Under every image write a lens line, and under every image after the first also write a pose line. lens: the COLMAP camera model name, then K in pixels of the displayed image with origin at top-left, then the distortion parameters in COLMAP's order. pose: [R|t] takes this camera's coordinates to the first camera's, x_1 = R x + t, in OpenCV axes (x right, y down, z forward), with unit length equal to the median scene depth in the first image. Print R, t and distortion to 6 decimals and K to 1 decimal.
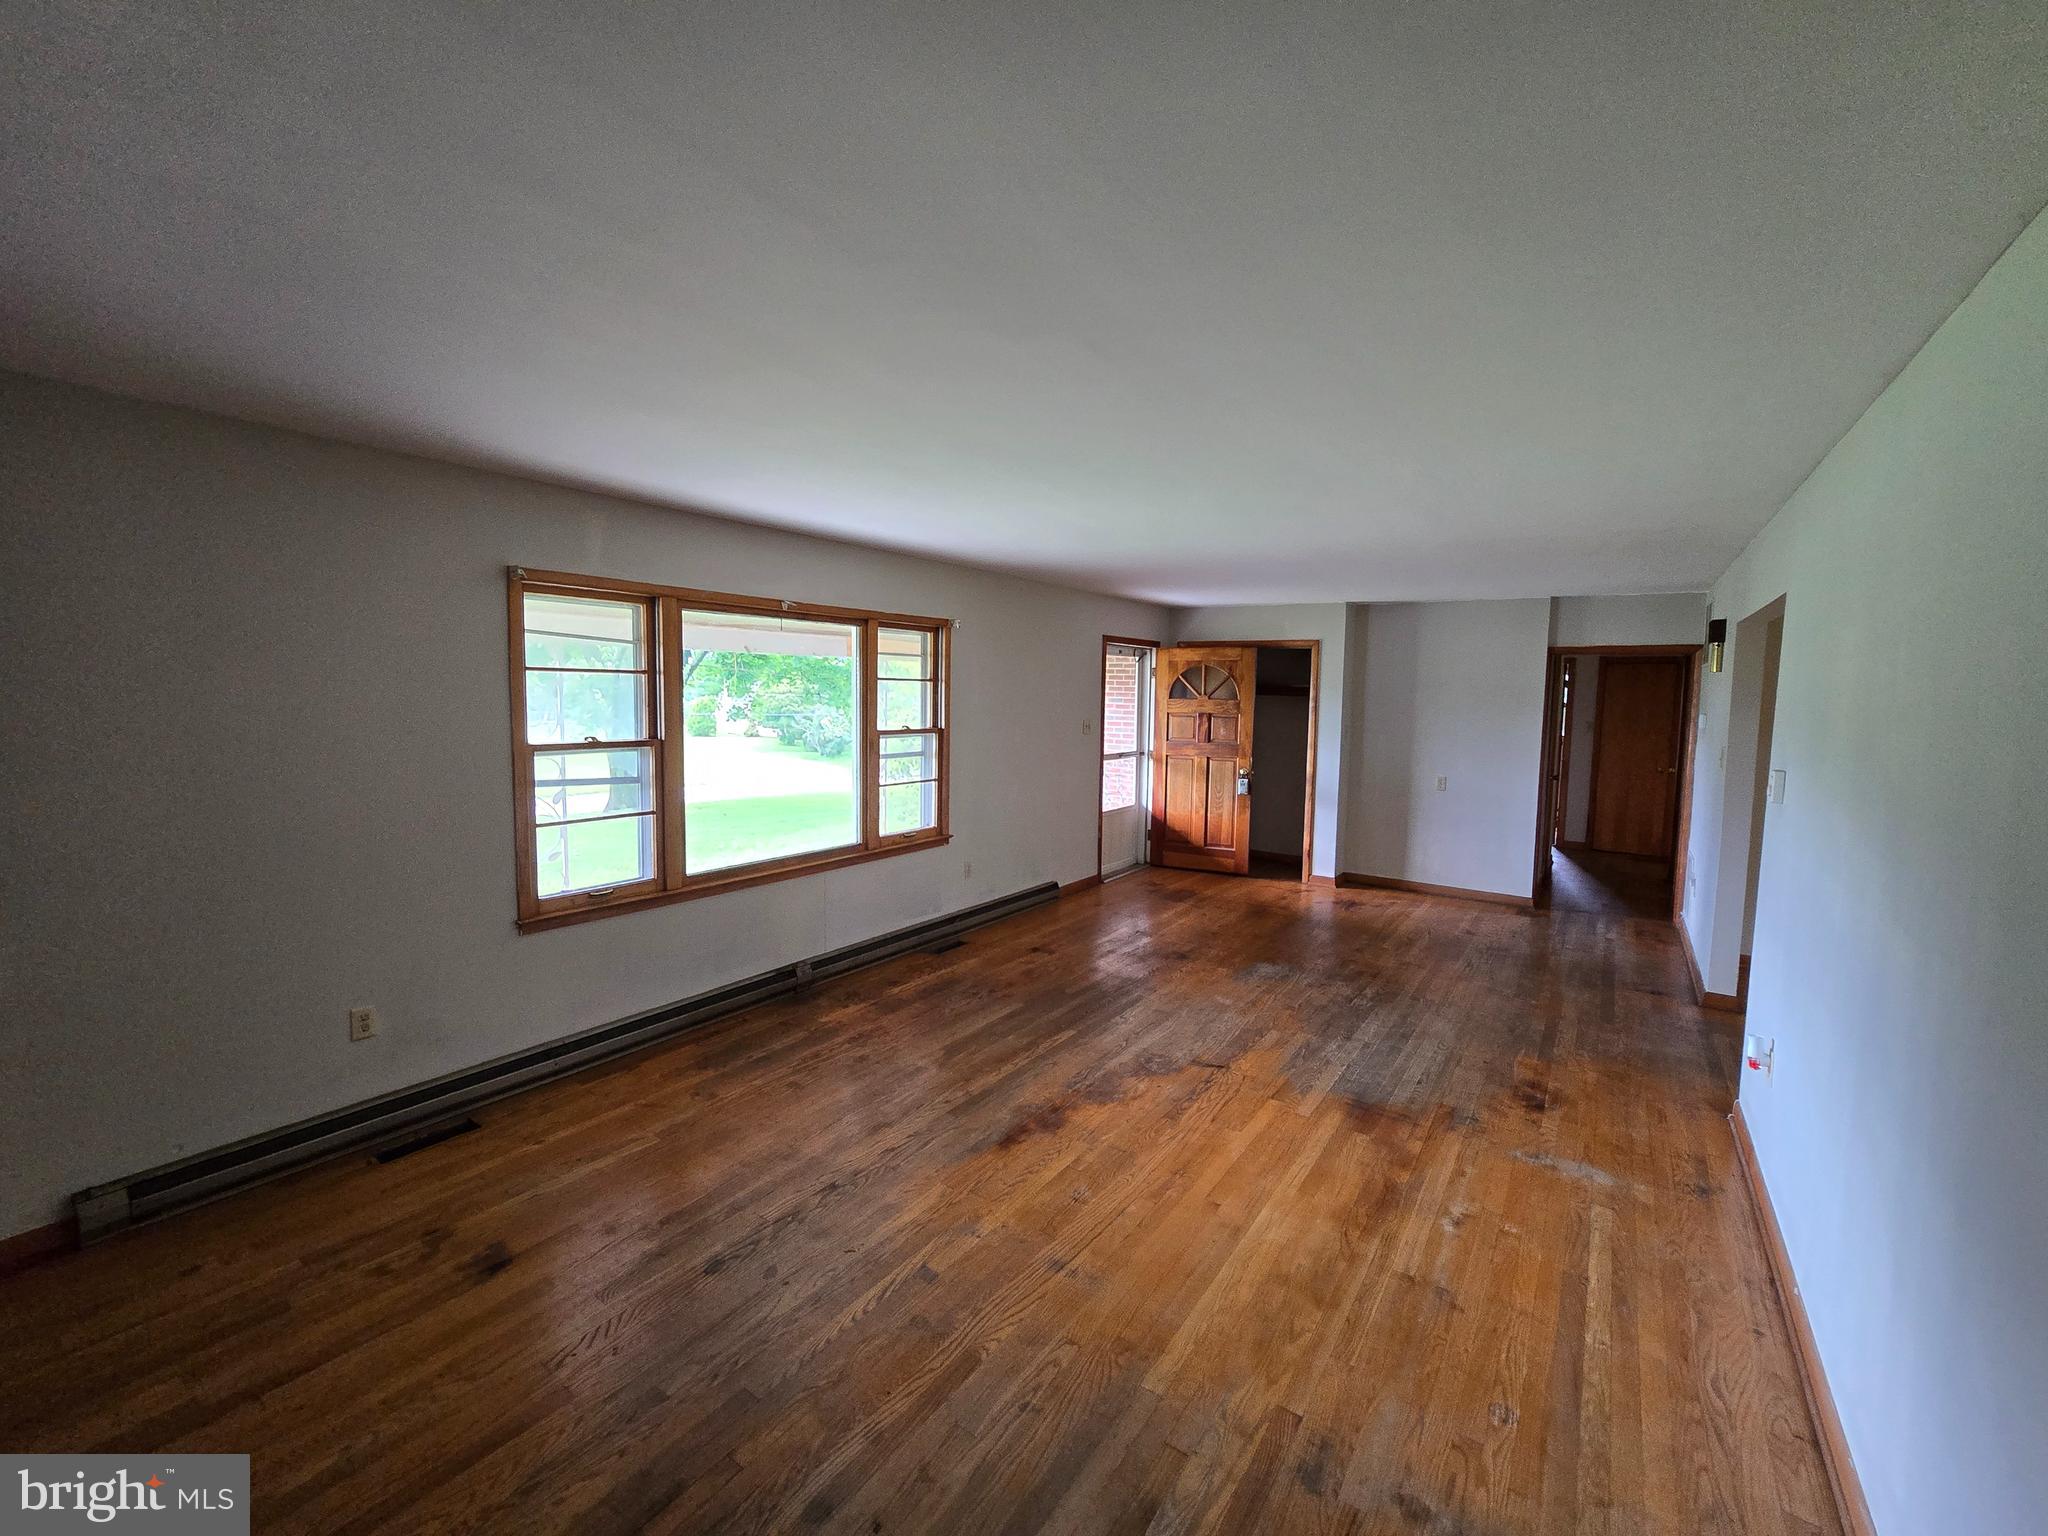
lens RADIAL K [[826.6, 0, 1029.4], [0, 826.6, 760.5], [0, 0, 1]] dist [-0.000087, -0.000095]
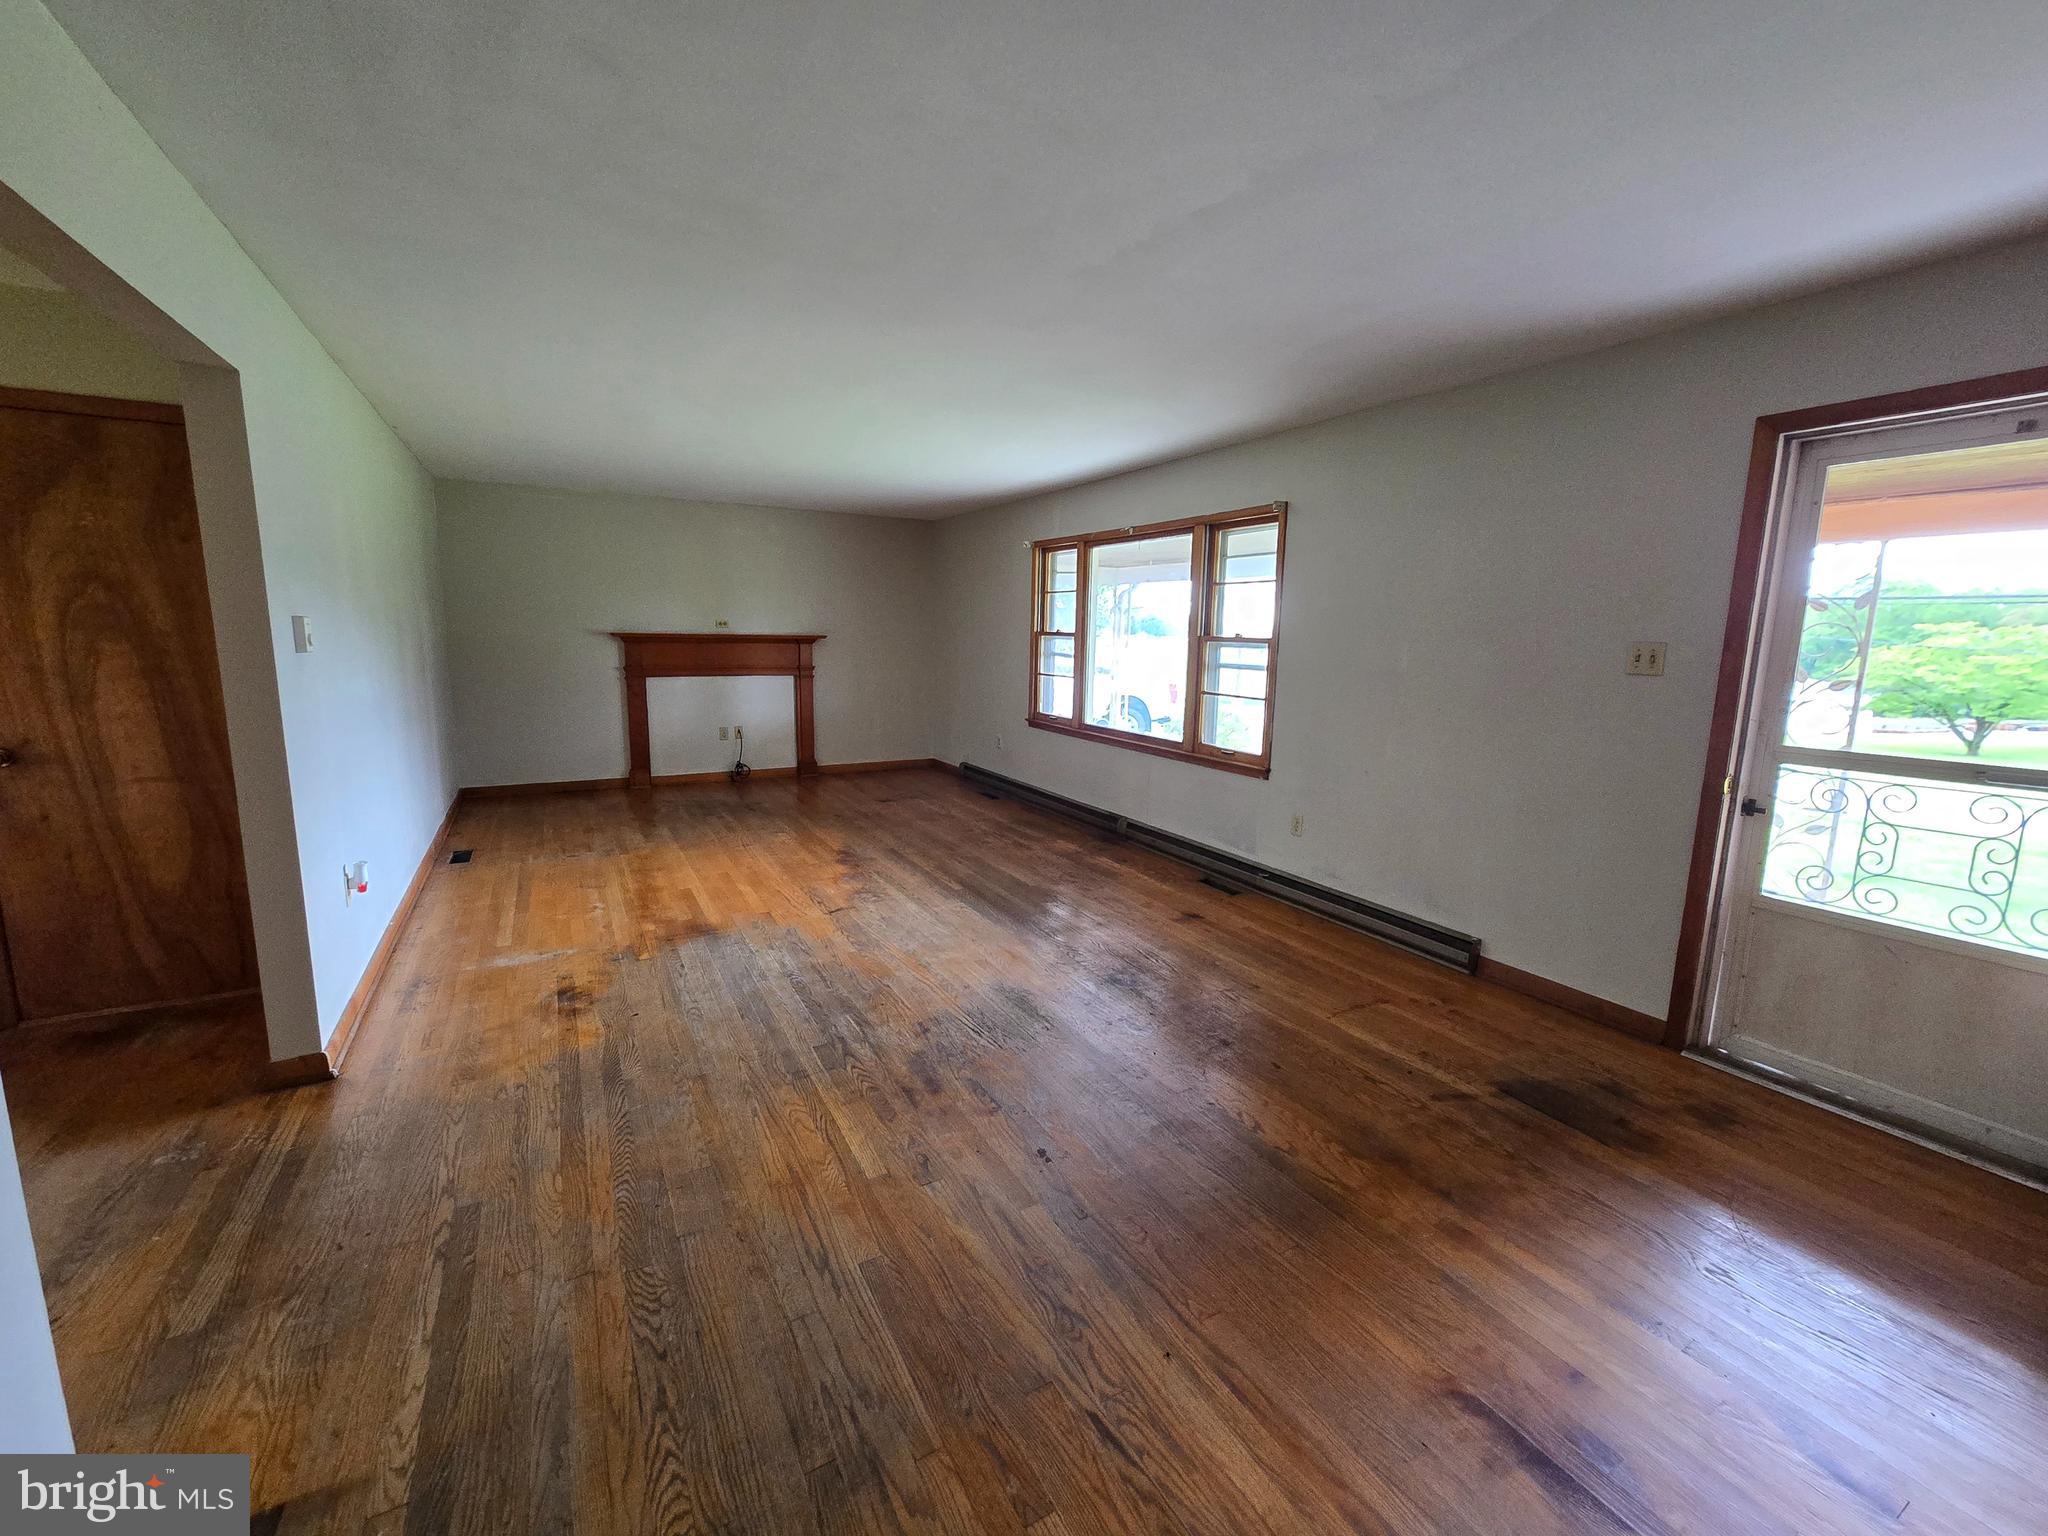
lens RADIAL K [[826.6, 0, 1029.4], [0, 826.6, 760.5], [0, 0, 1]] dist [-0.000087, -0.000095]
pose [[-0.419689, 0.117301, -0.900057, 0.968262], [-0.102866, 0.979079, 0.175565, -0.050034], [0.901820, 0.166268, -0.398842, 1.449500]]
